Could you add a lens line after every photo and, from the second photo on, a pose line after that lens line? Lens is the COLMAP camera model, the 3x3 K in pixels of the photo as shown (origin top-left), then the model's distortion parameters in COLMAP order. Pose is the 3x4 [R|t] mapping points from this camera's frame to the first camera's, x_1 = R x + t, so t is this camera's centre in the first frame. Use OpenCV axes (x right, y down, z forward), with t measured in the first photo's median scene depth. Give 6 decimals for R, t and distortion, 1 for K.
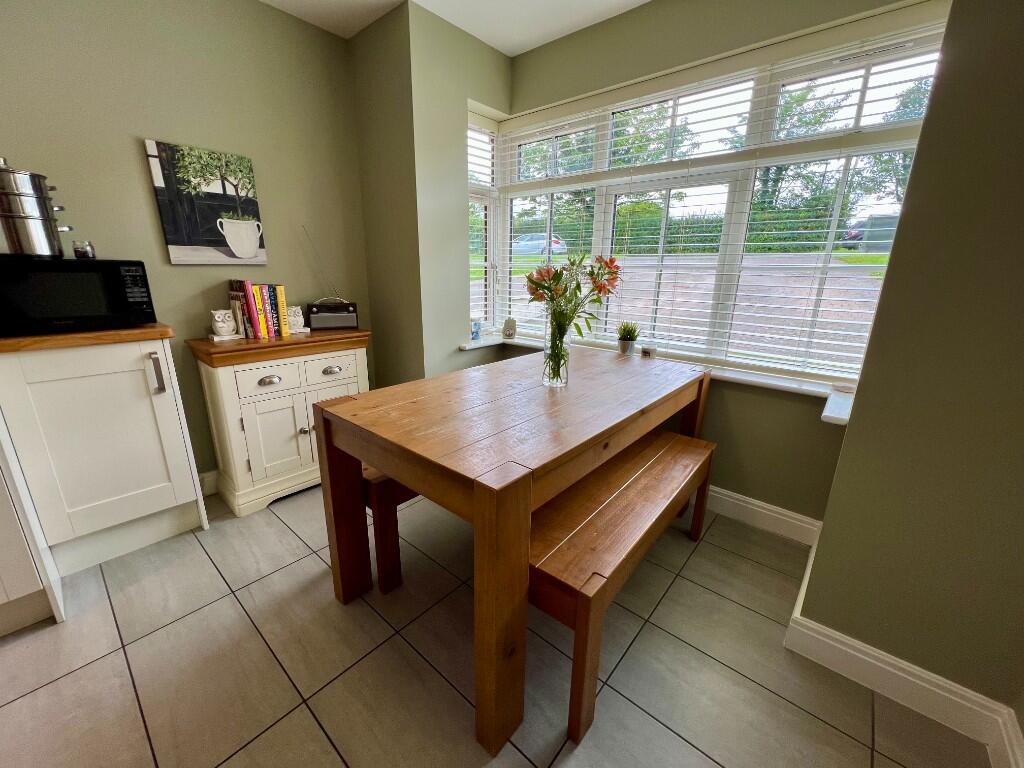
lens RADIAL K [[410.6, 0, 511.2], [0, 410.6, 383.2], [0, 0, 1]] dist [-0.002299, -0.000154]
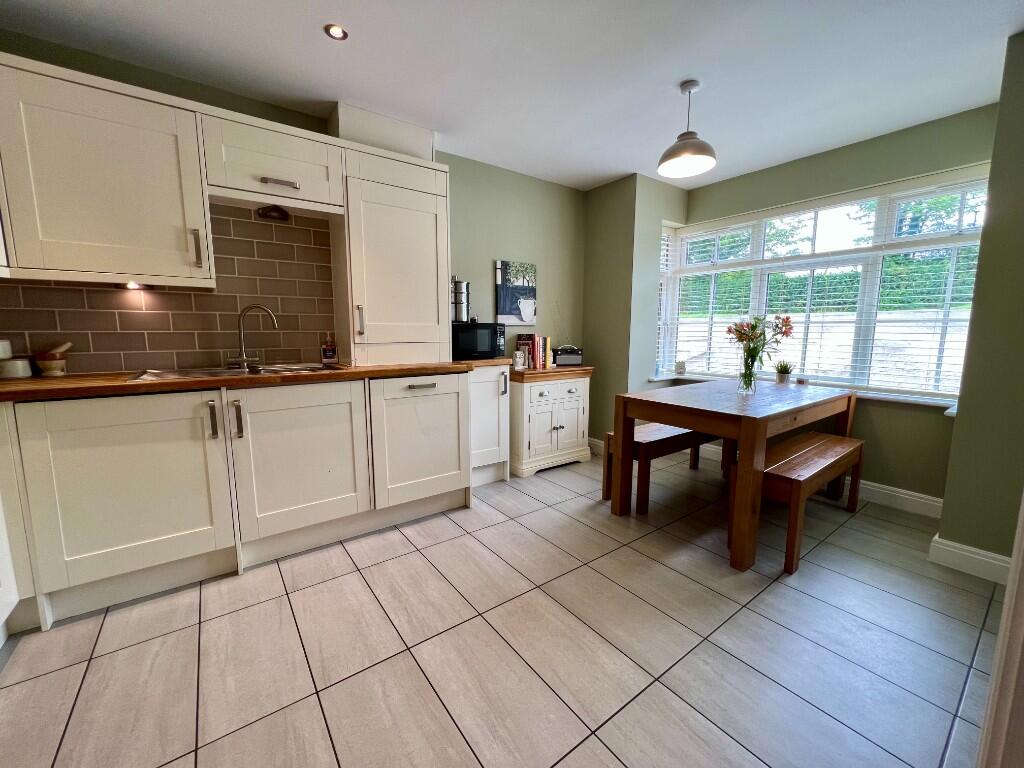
lens RADIAL K [[406.3, 0, 513.1], [0, 406.3, 385.0], [0, 0, 1]] dist [-0.003402, 0.000356]
pose [[0.974533, 0.015126, -0.223734, -0.355121], [-0.045978, 0.990004, -0.133337, 0.186330], [0.219481, 0.140228, 0.965487, -0.613364]]
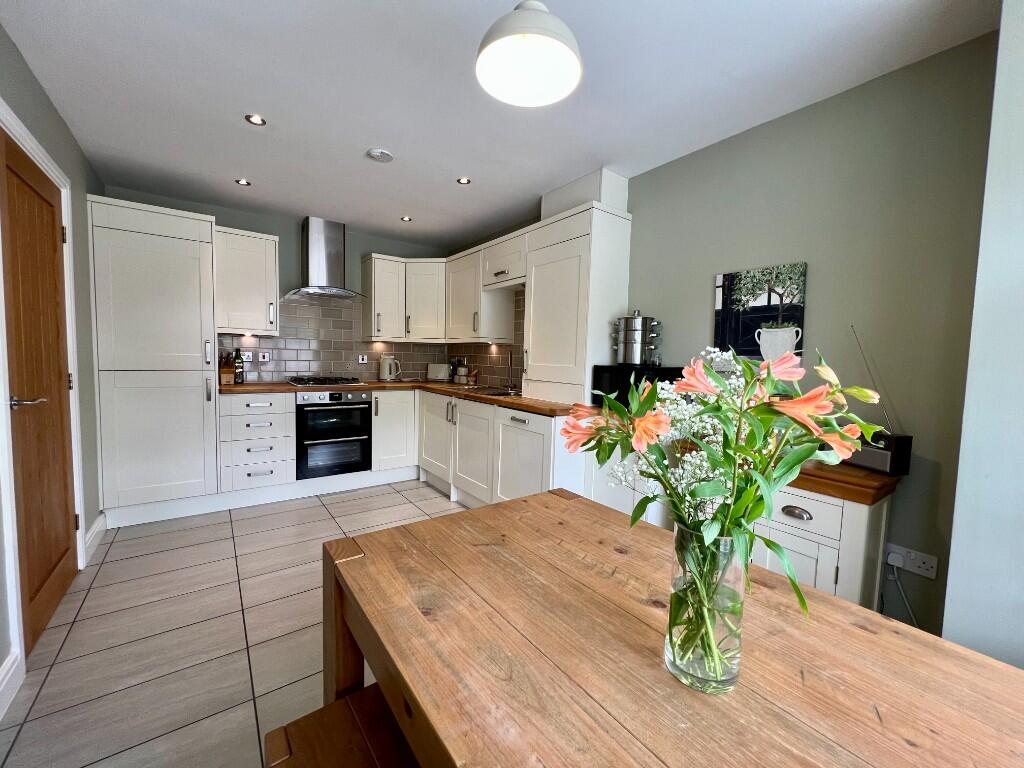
lens RADIAL K [[410.6, 0, 515.7], [0, 410.6, 386.7], [0, 0, 1]] dist [-0.002299, -0.000154]
pose [[-0.218217, 0.046930, -0.974771, 0.425447], [-0.294205, 0.949209, 0.111562, -0.205202], [0.930497, 0.311127, -0.193326, 0.689124]]
